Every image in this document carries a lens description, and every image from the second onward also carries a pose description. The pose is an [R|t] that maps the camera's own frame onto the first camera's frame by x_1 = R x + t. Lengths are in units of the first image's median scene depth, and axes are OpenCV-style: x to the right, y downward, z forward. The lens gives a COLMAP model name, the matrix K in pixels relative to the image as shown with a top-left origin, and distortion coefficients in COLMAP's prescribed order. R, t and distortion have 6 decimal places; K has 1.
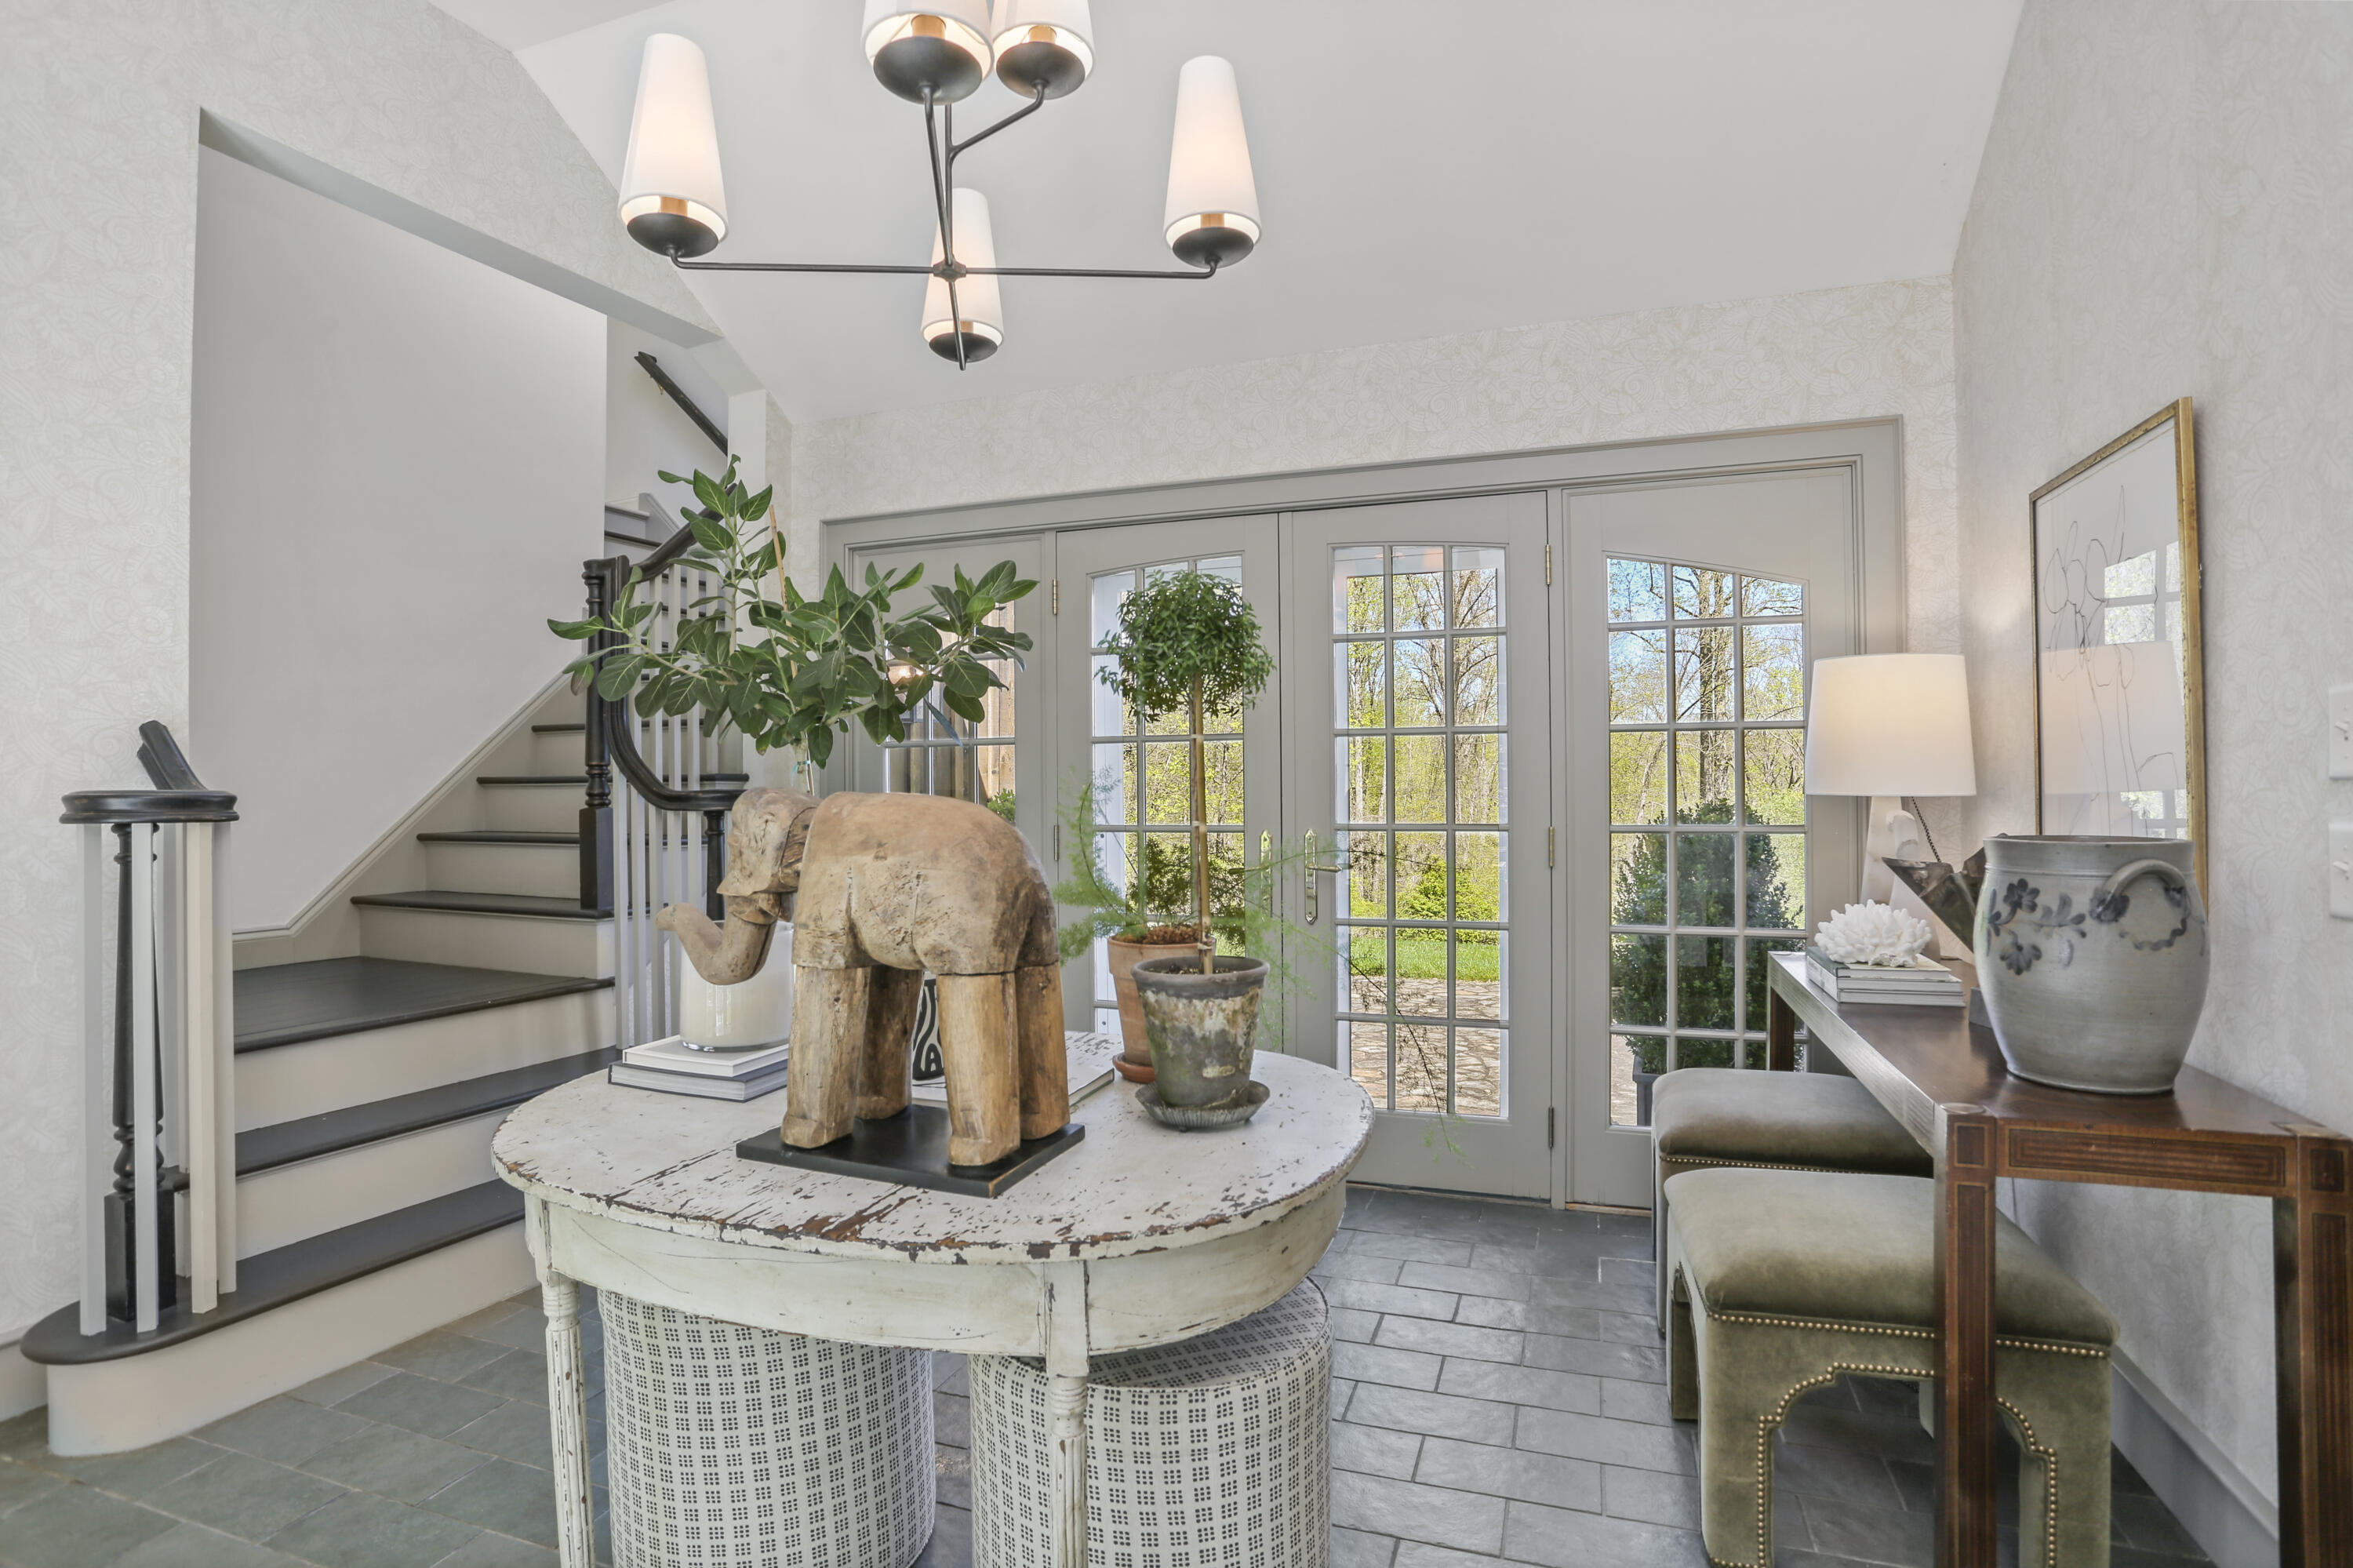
lens RADIAL K [[1157.4, 0, 1173.0], [0, 1157.4, 773.3], [0, 0, 1]] dist [-0.064037, 0.020110]
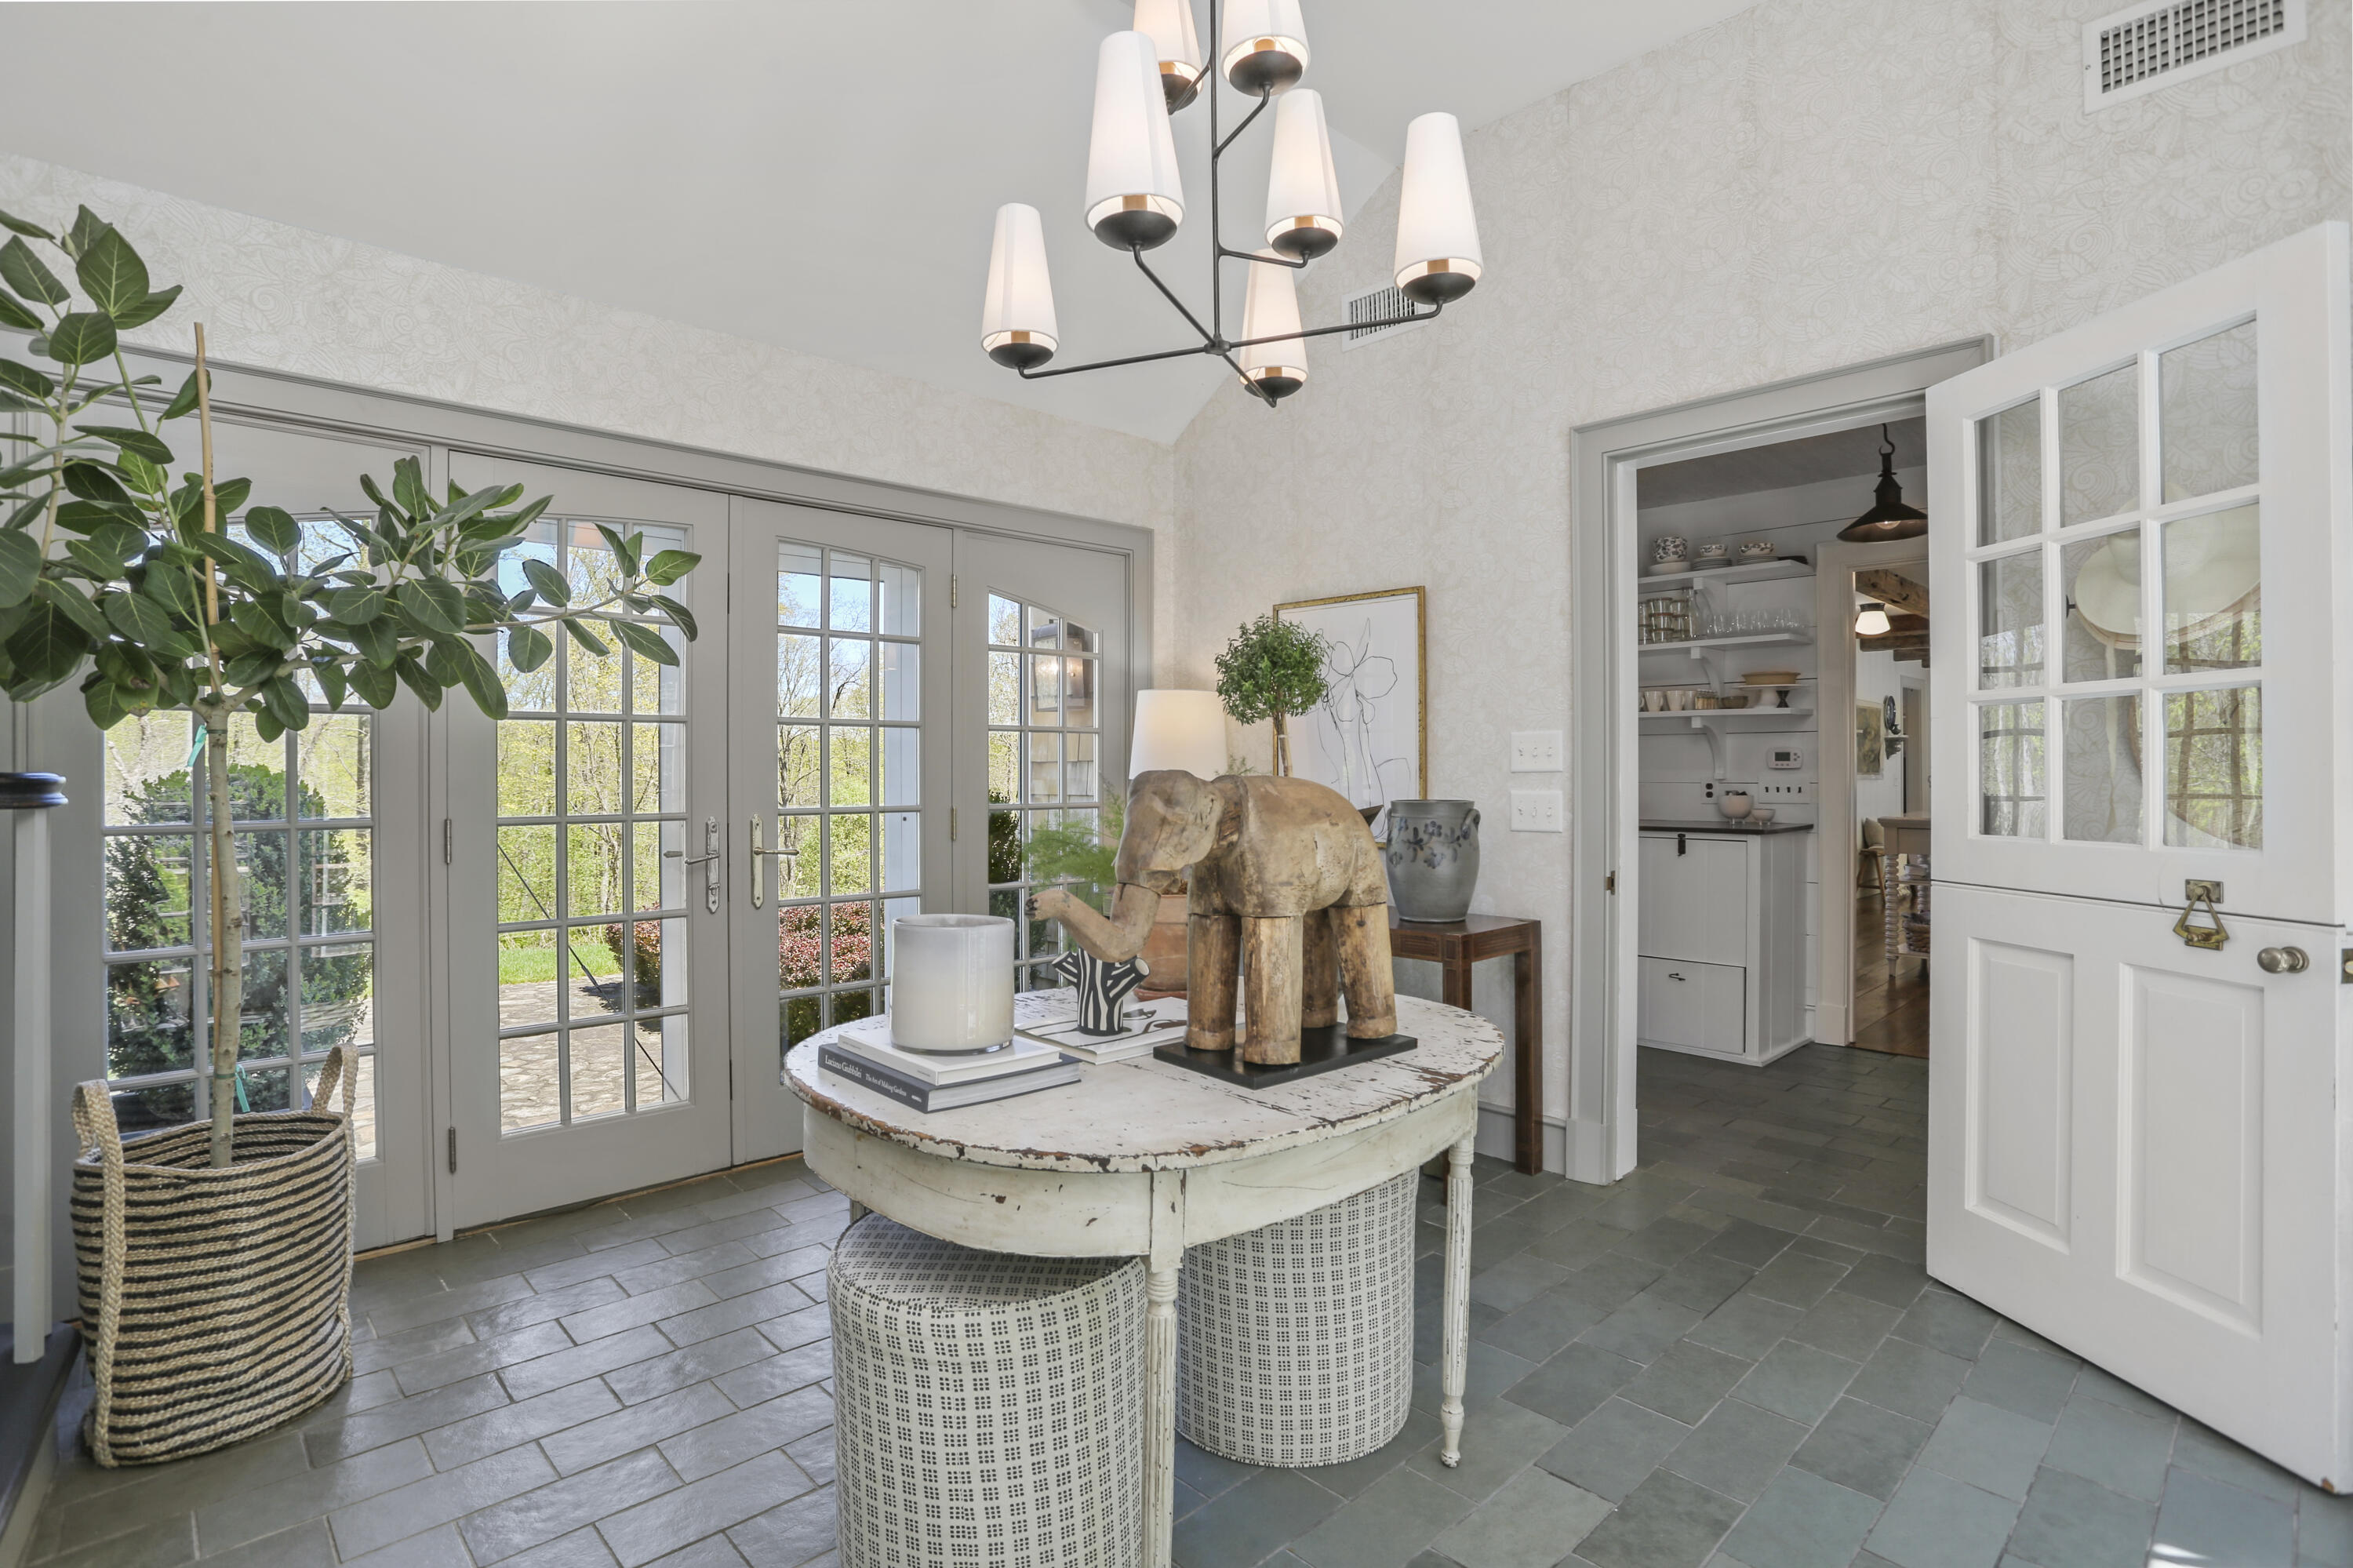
lens RADIAL K [[1157.4, 0, 1168.1], [0, 1157.4, 778.2], [0, 0, 1]] dist [-0.064037, 0.020110]
pose [[0.460154, 0.000777, 0.887839, -1.425221], [-0.010224, 0.999938, 0.004424, 0.016632], [-0.887780, -0.011114, 0.460133, 0.532223]]
